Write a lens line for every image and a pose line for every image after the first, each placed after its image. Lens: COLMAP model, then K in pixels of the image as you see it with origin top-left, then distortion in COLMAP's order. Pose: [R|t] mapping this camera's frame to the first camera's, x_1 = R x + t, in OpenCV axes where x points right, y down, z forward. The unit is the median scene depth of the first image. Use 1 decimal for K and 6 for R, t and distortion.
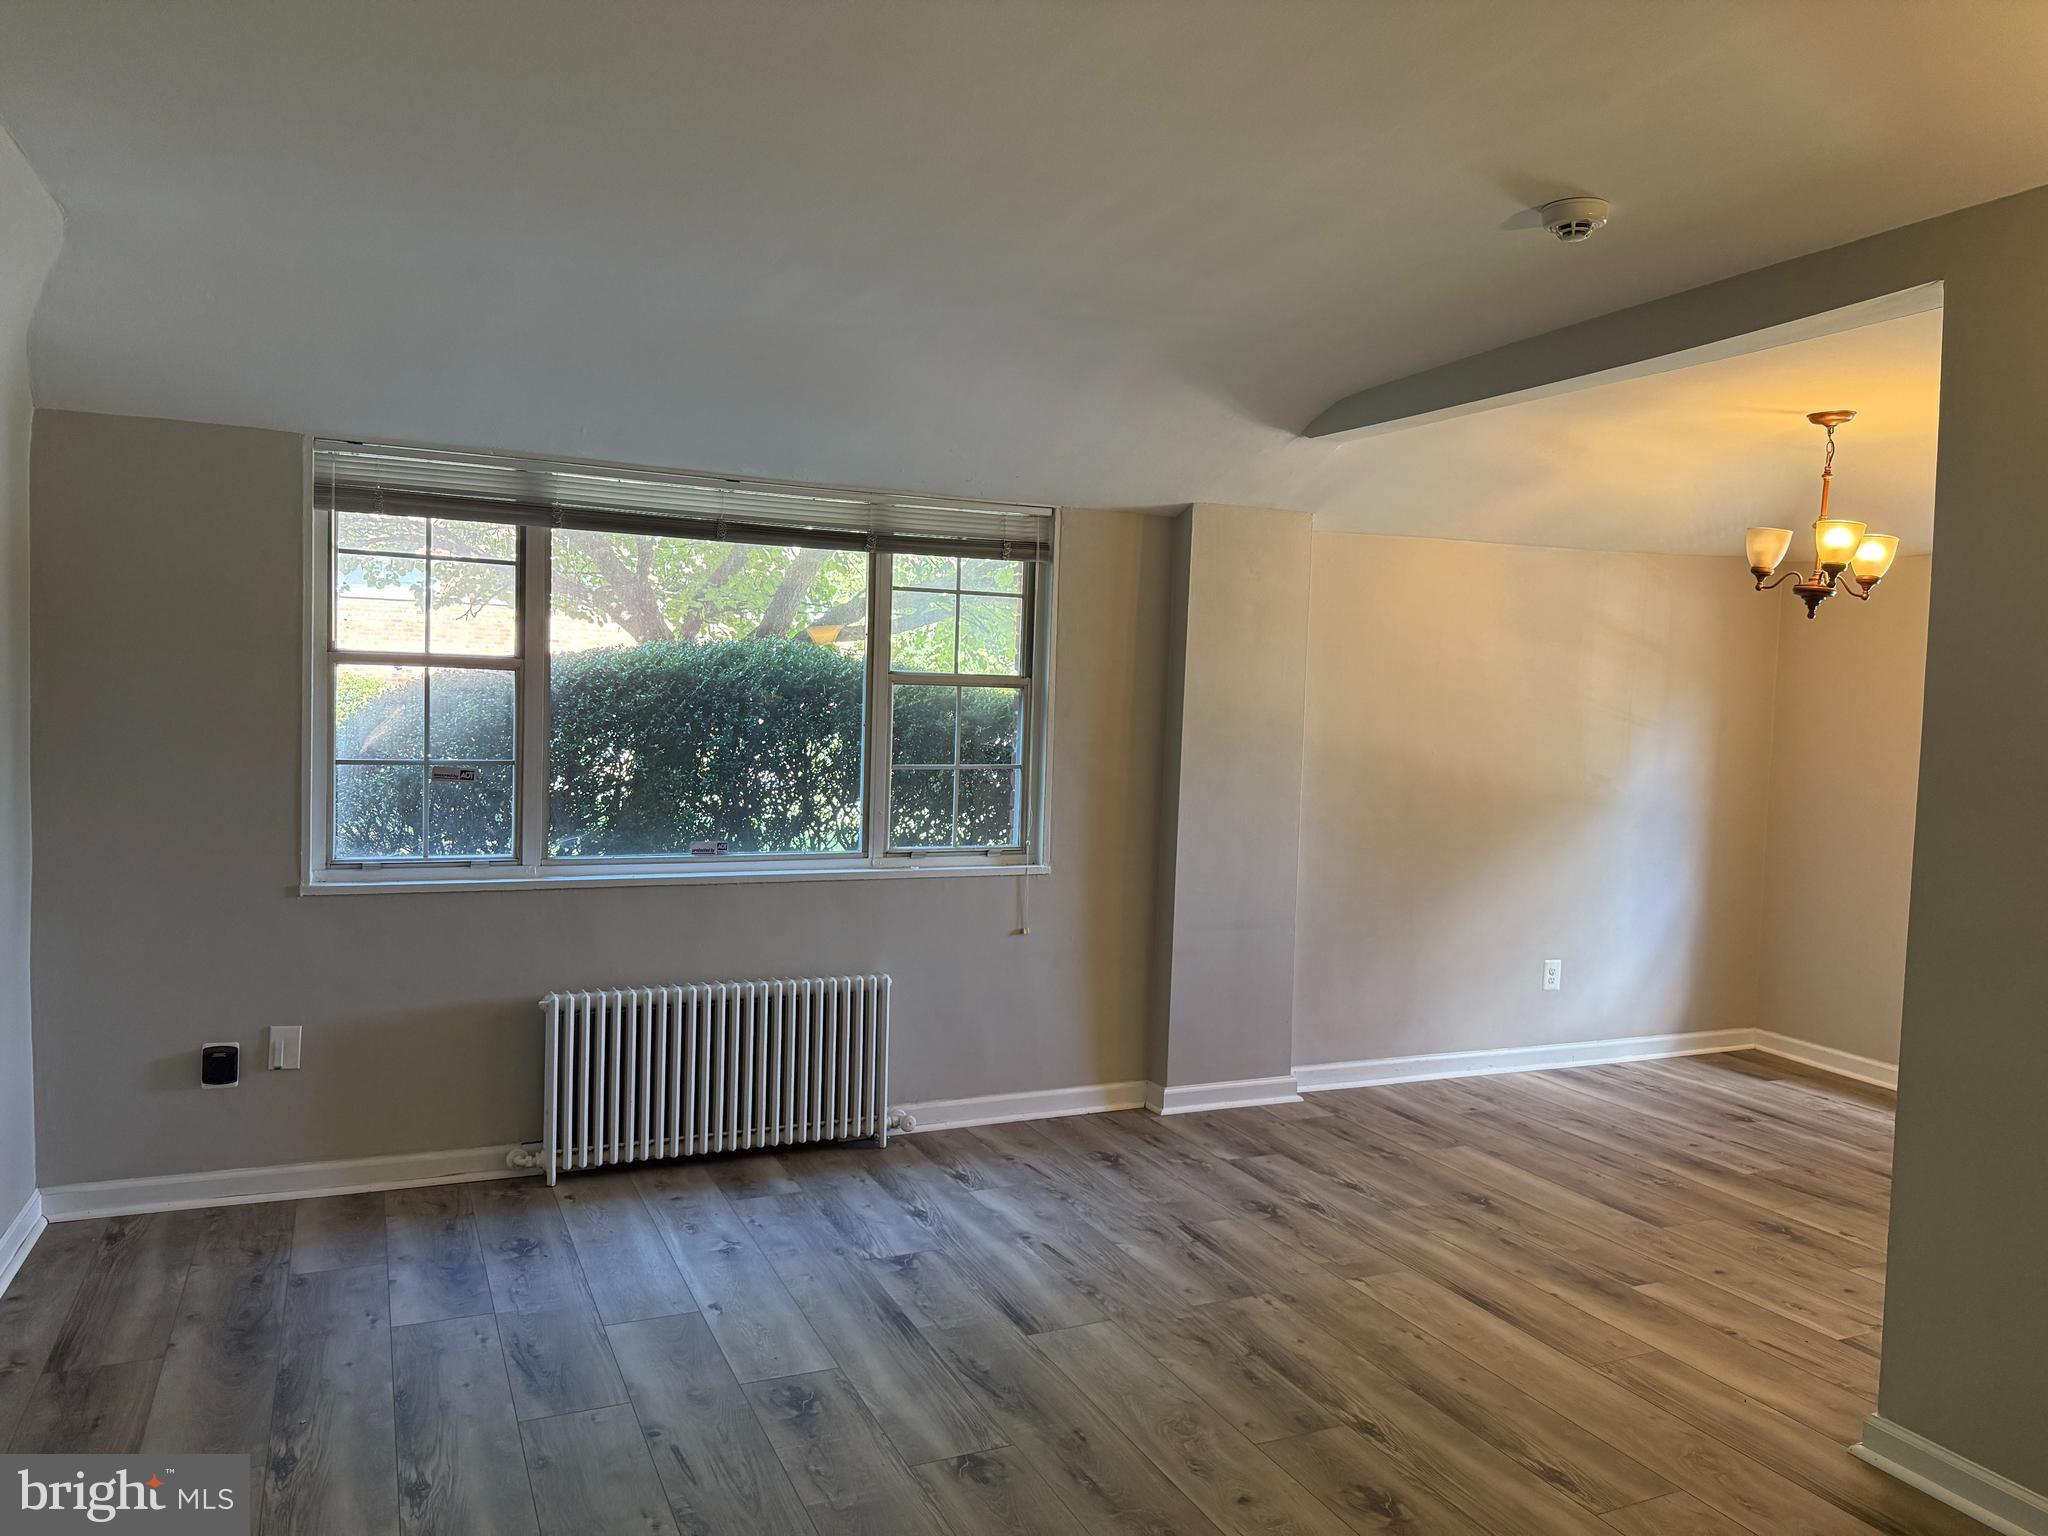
lens RADIAL K [[1444.4, 0, 1020.2], [0, 1444.4, 761.1], [0, 0, 1]] dist [0.050266, -0.064747]
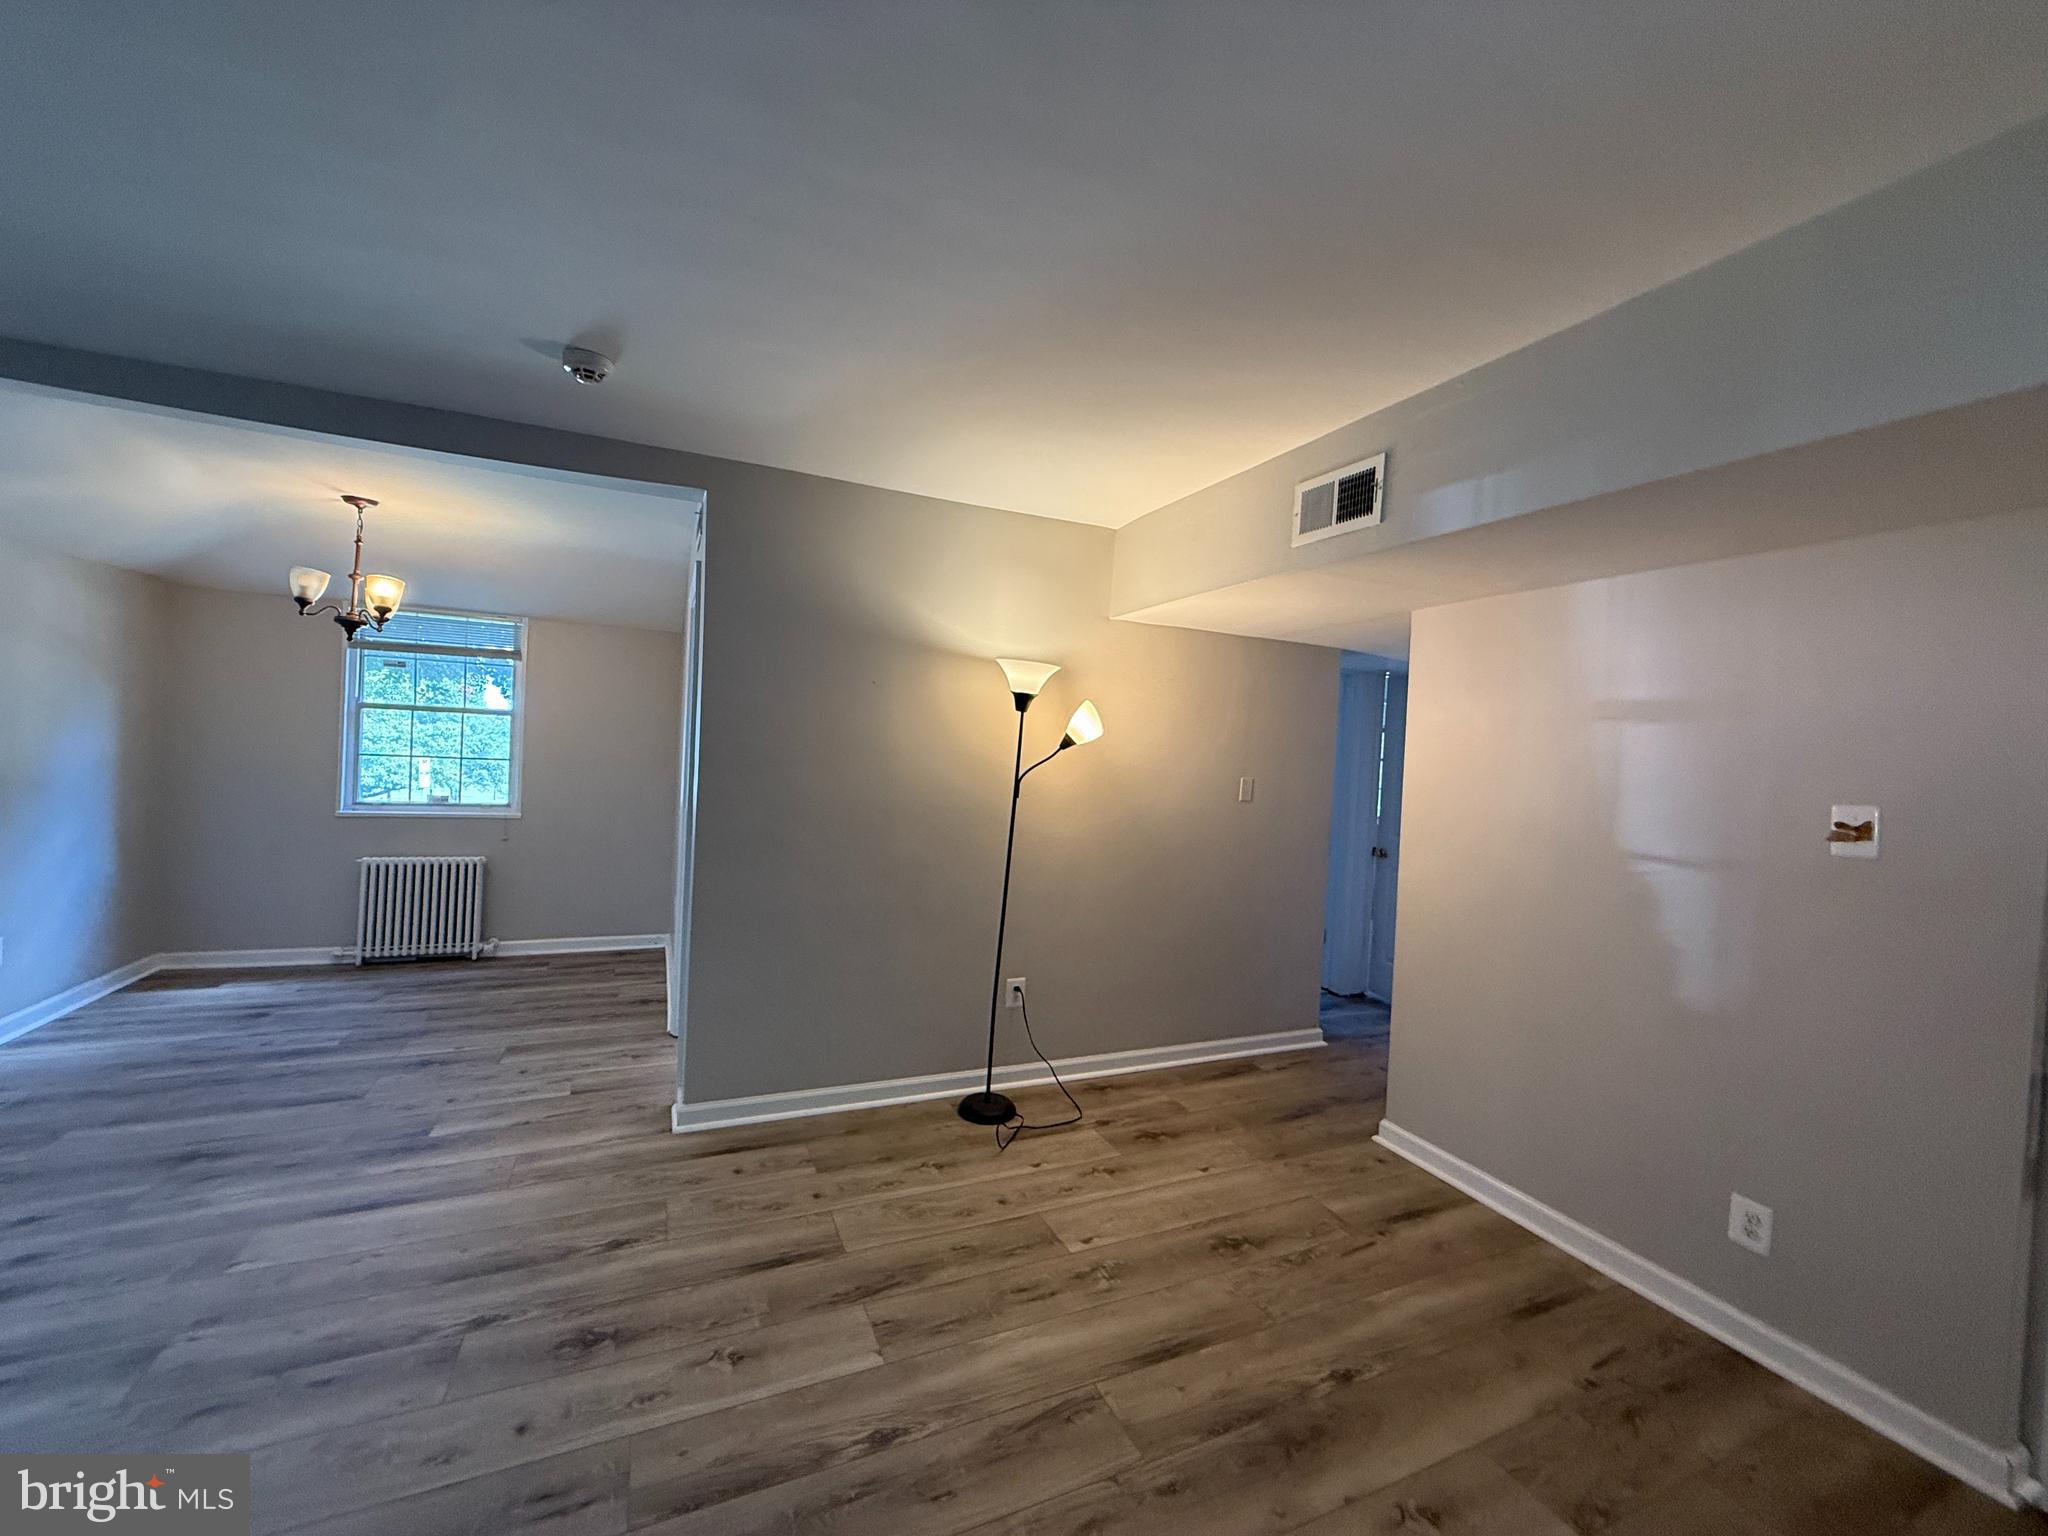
lens RADIAL K [[816.9, 0, 1019.6], [0, 816.9, 765.4], [0, 0, 1]] dist [0.002415, -0.000580]
pose [[0.003854, -0.050450, 0.998719, -0.283491], [0.000416, 0.998727, 0.050449, -0.020002], [-0.999992, 0.000221, 0.003870, 0.393341]]
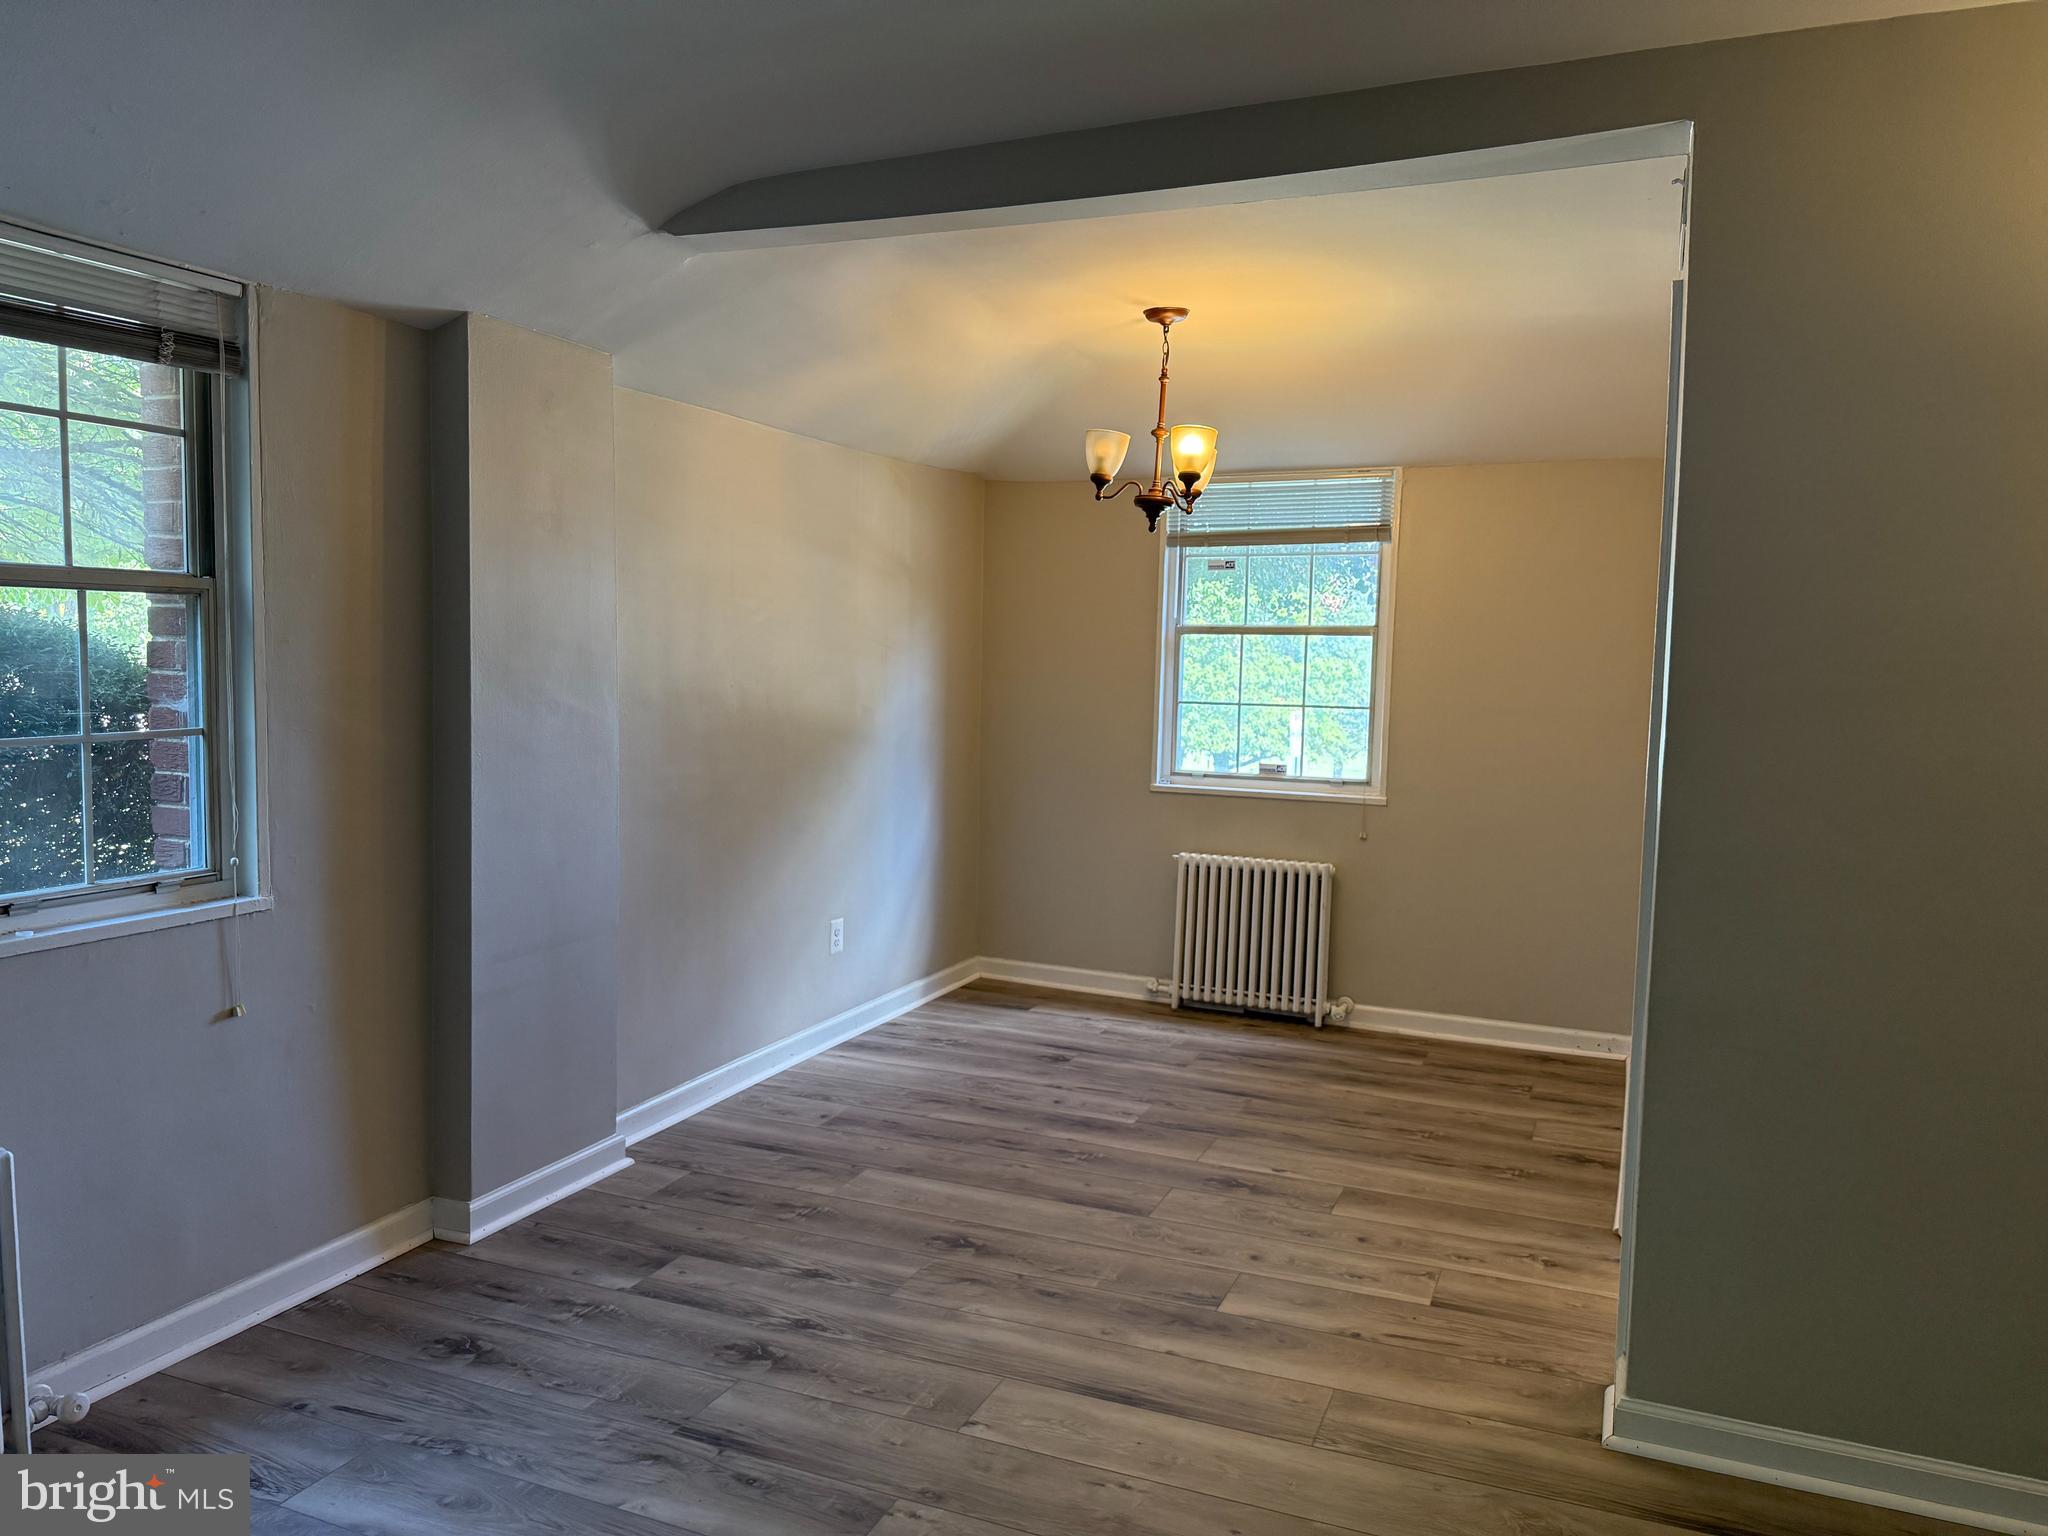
lens RADIAL K [[1444.4, 0, 1028.7], [0, 1444.4, 772.2], [0, 0, 1]] dist [0.050266, -0.064747]
pose [[0.731916, -0.072503, 0.677527, -0.184022], [0.035003, 0.997011, 0.068878, -0.010091], [-0.680495, -0.026697, 0.732266, 0.409790]]
